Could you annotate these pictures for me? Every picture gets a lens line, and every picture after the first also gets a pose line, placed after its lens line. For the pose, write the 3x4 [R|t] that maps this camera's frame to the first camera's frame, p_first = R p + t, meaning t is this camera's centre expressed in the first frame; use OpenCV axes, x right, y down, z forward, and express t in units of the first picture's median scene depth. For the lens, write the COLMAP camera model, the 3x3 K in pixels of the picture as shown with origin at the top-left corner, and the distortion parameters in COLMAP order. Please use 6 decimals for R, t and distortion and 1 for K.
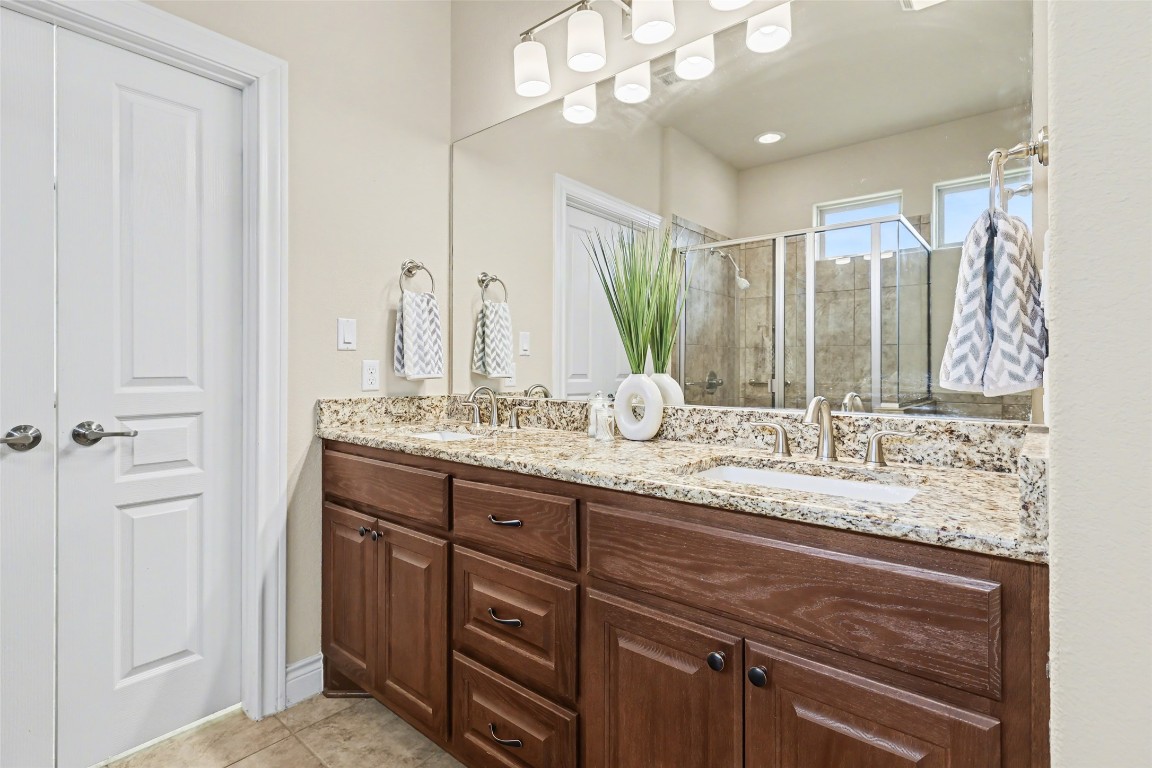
lens RADIAL K [[553.0, 0, 570.1], [0, 553.0, 375.1], [0, 0, 1]] dist [0.001639, -0.000863]
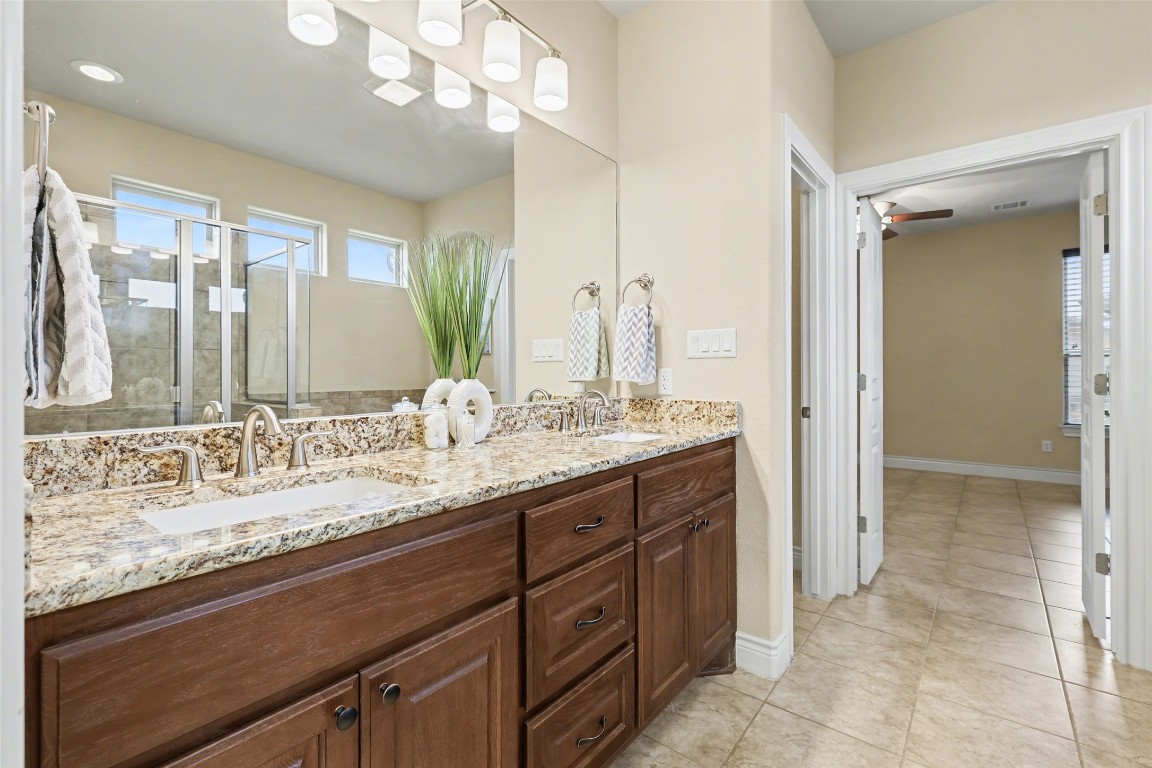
lens RADIAL K [[505.0, 0, 570.9], [0, 505.0, 380.3], [0, 0, 1]] dist [0.009755, -0.000852]
pose [[-0.015676, -0.016658, 0.999738, -0.908734], [0.014199, 0.999757, 0.016881, -0.014399], [-0.999776, 0.014460, -0.015436, 0.911773]]
